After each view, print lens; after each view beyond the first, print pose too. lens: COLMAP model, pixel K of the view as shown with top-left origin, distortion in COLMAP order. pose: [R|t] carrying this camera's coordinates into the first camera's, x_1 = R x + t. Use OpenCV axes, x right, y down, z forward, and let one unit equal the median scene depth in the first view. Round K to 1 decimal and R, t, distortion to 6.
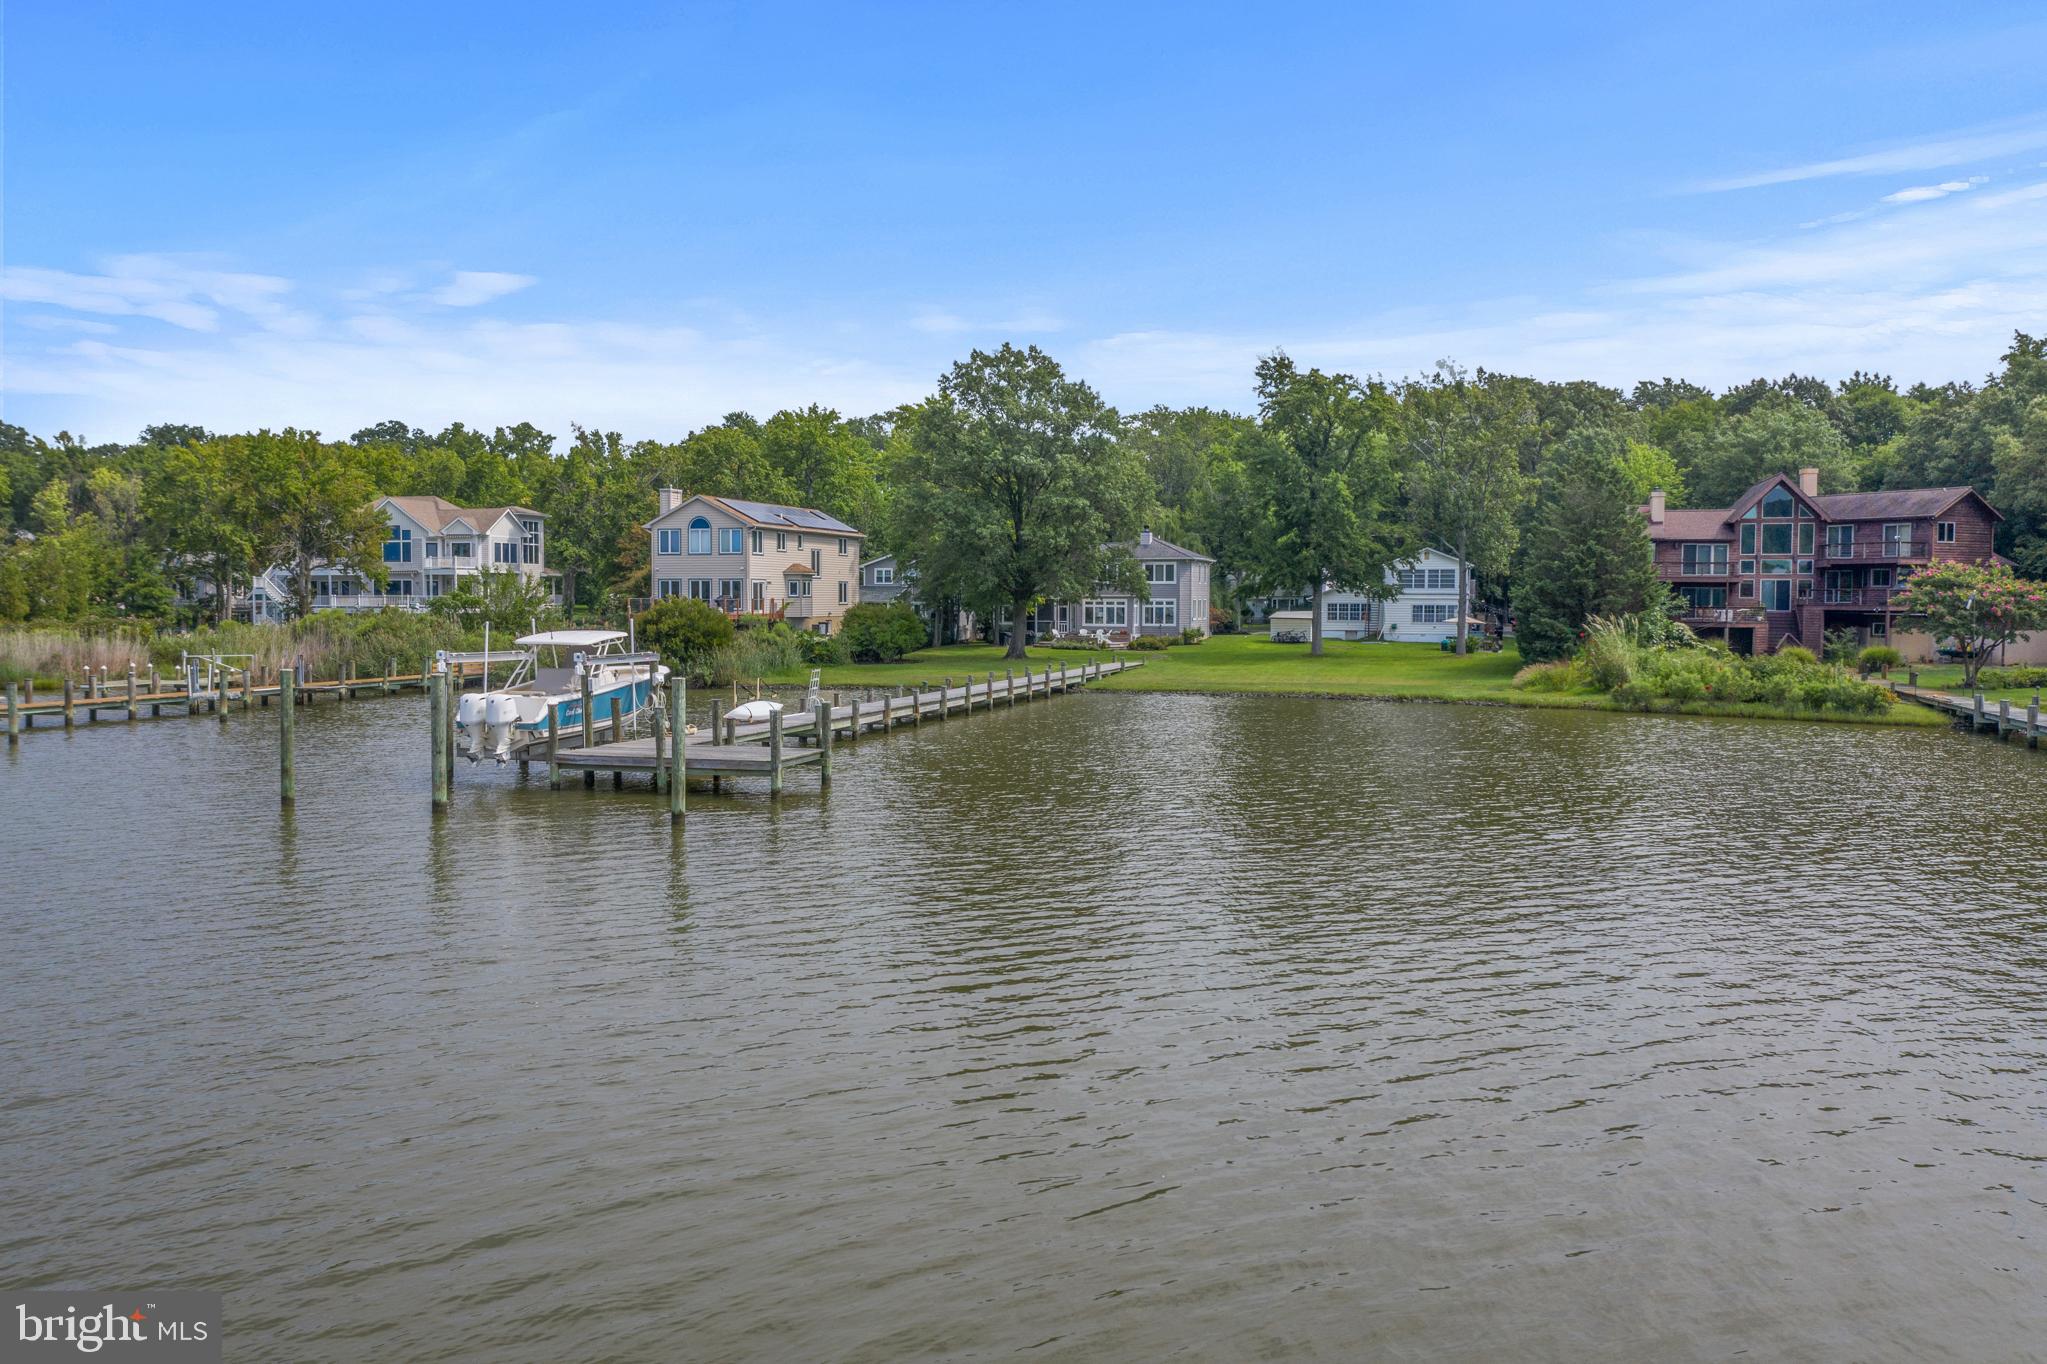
lens RADIAL K [[1610.8, 0, 1017.4], [0, 1610.8, 678.0], [0, 0, 1]] dist [-0.022885, 0.000583]
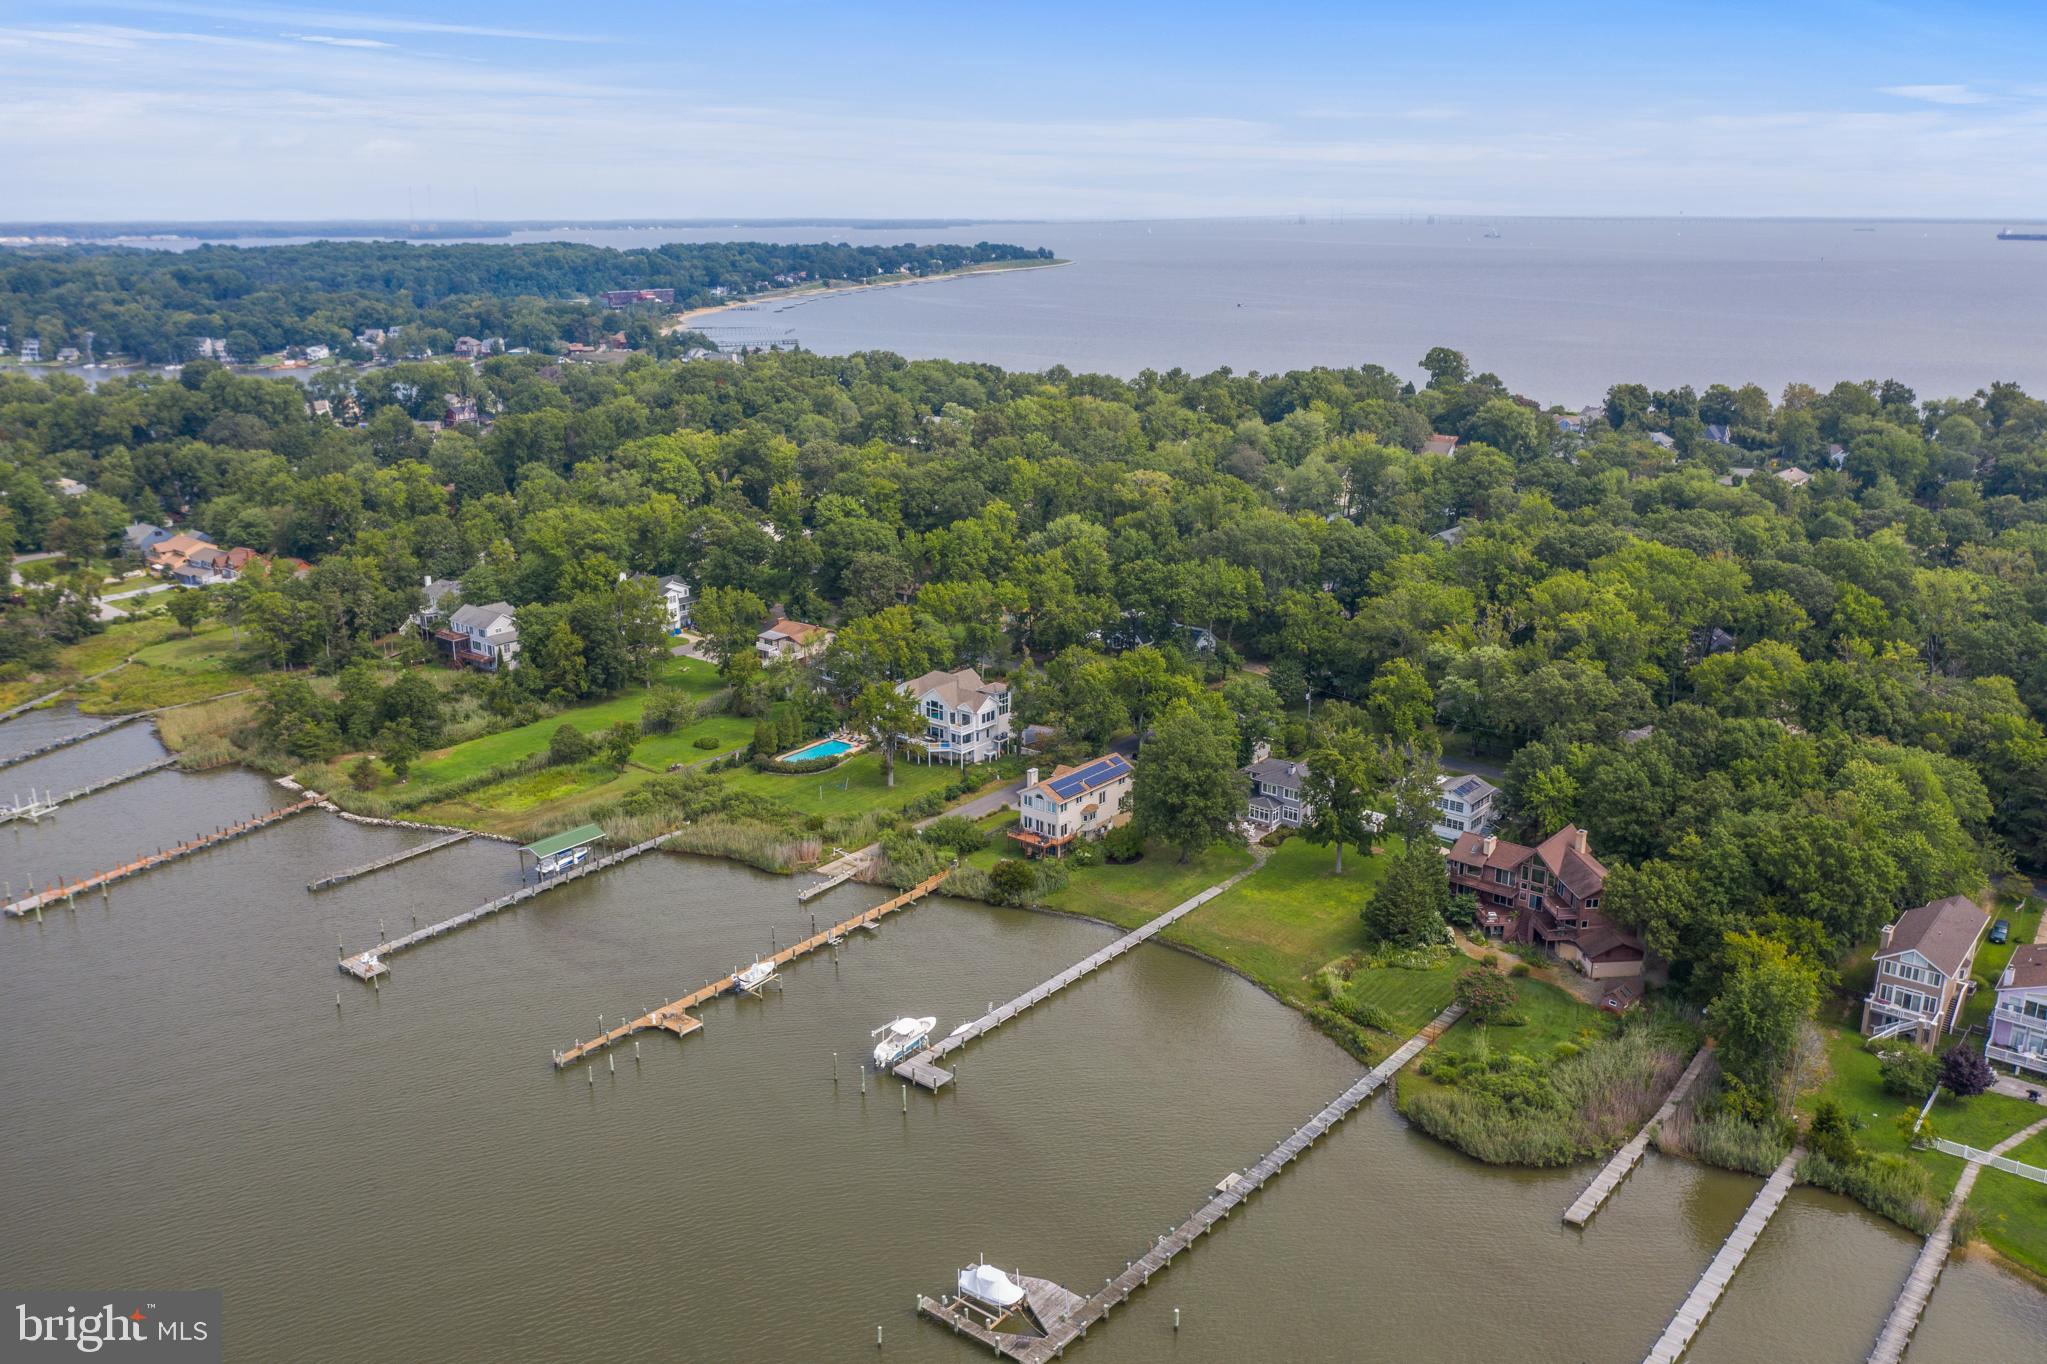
lens RADIAL K [[1610.8, 0, 1017.4], [0, 1610.8, 678.0], [0, 0, 1]] dist [-0.022885, 0.000583]
pose [[0.919958, 0.103996, -0.377971, 0.565066], [-0.013730, 0.972126, 0.234056, -0.730559], [0.391777, -0.210132, 0.895743, -0.920698]]
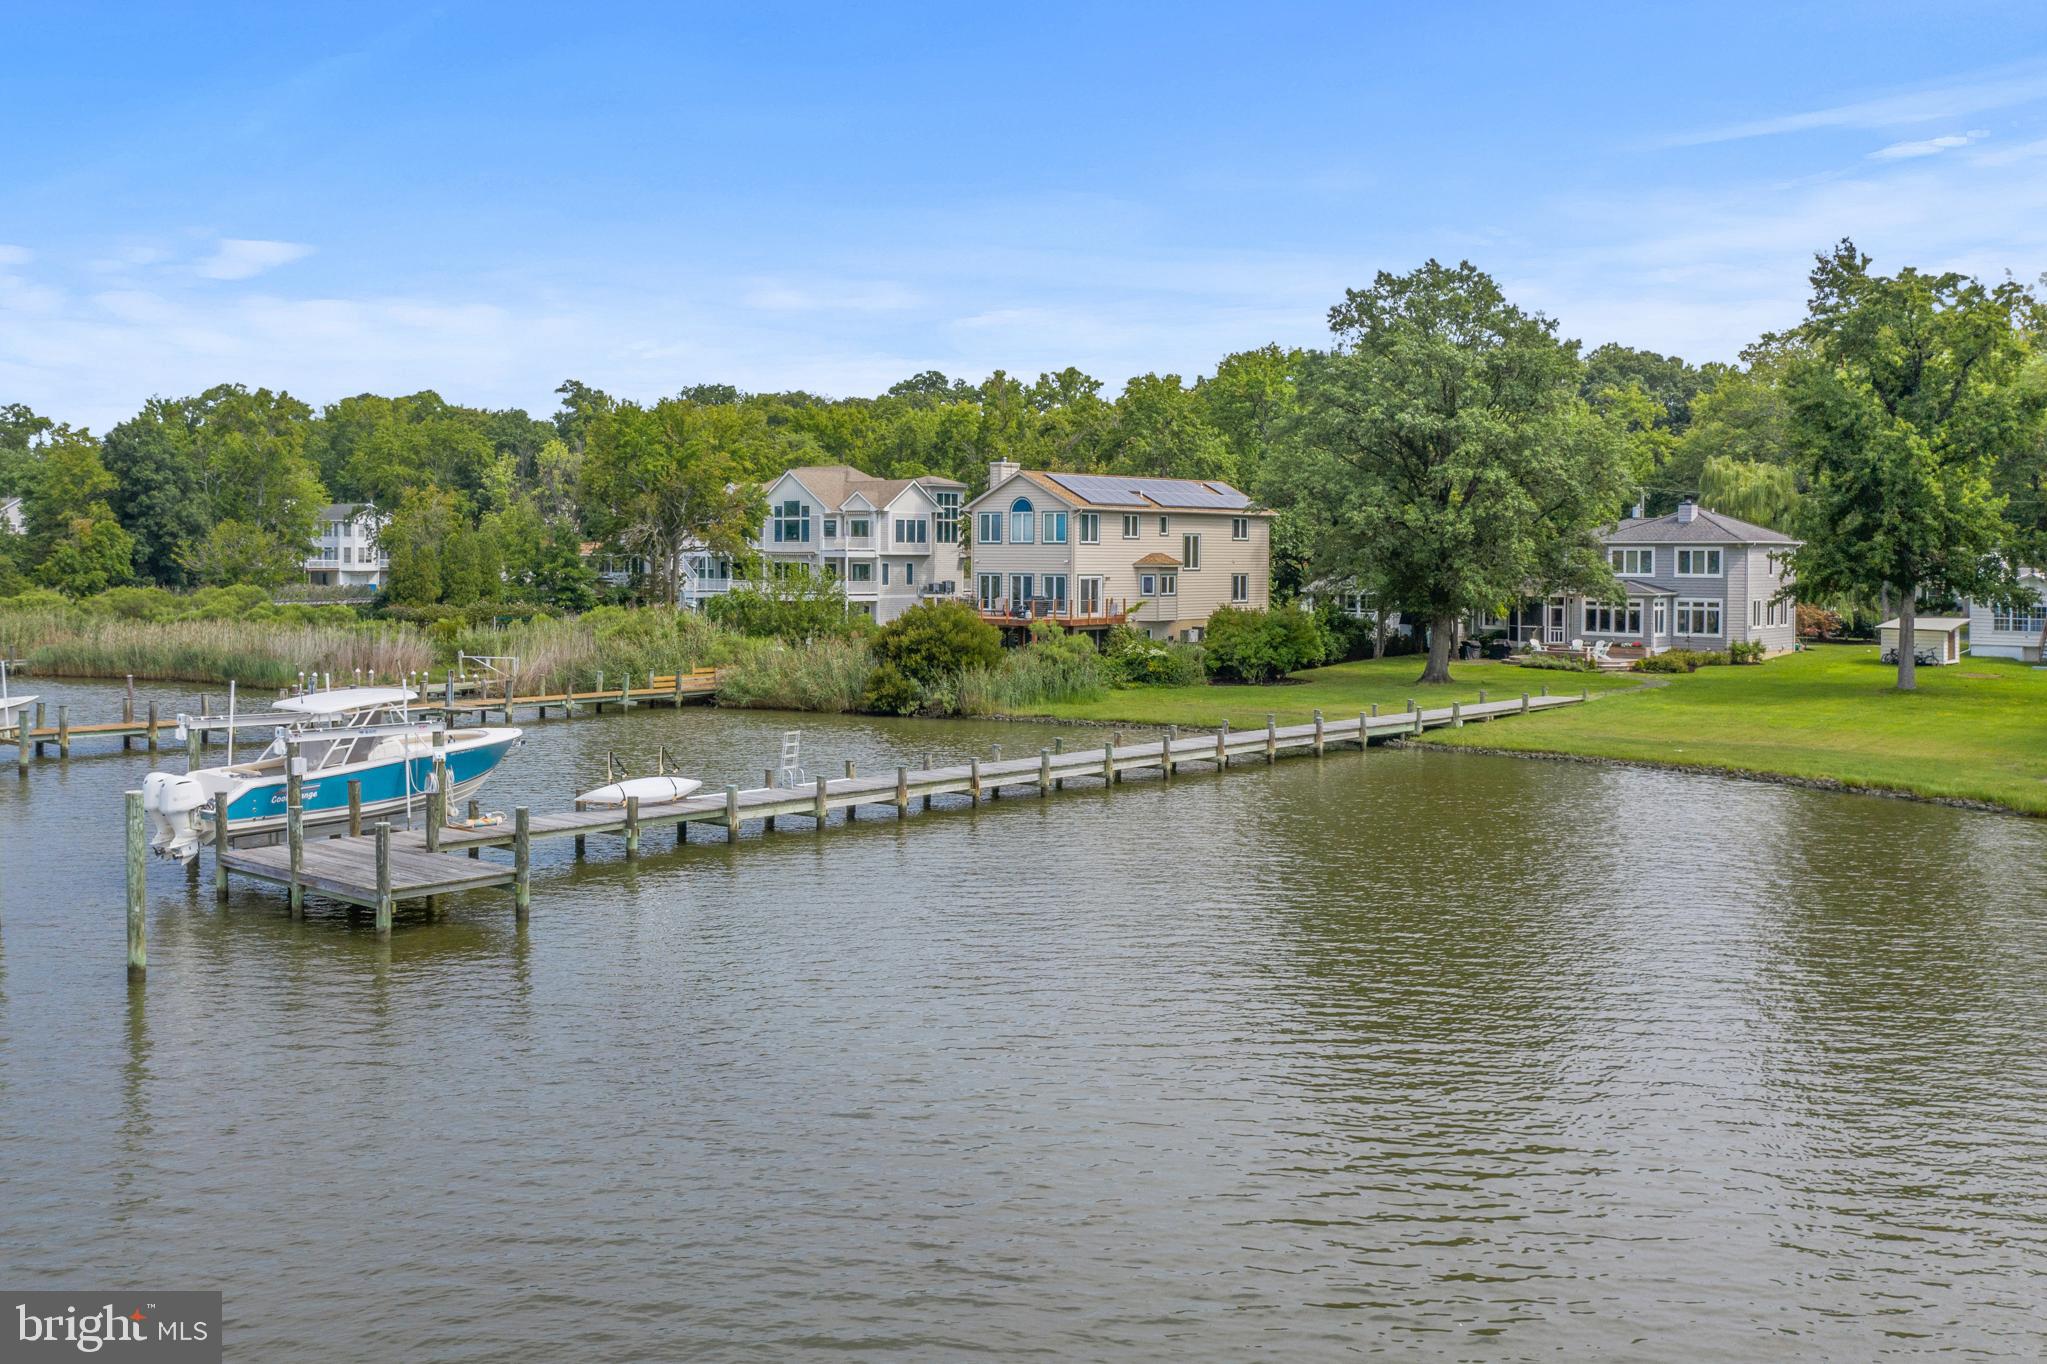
lens RADIAL K [[1897.2, 0, 914.9], [0, 1897.2, 572.5], [0, 0, 1]] dist [-0.019655, 0.012549]
pose [[0.897922, 0.008366, -0.440076, 0.165191], [-0.025924, 0.999089, -0.033901, -0.026507], [0.439391, 0.041849, 0.897320, 0.108994]]
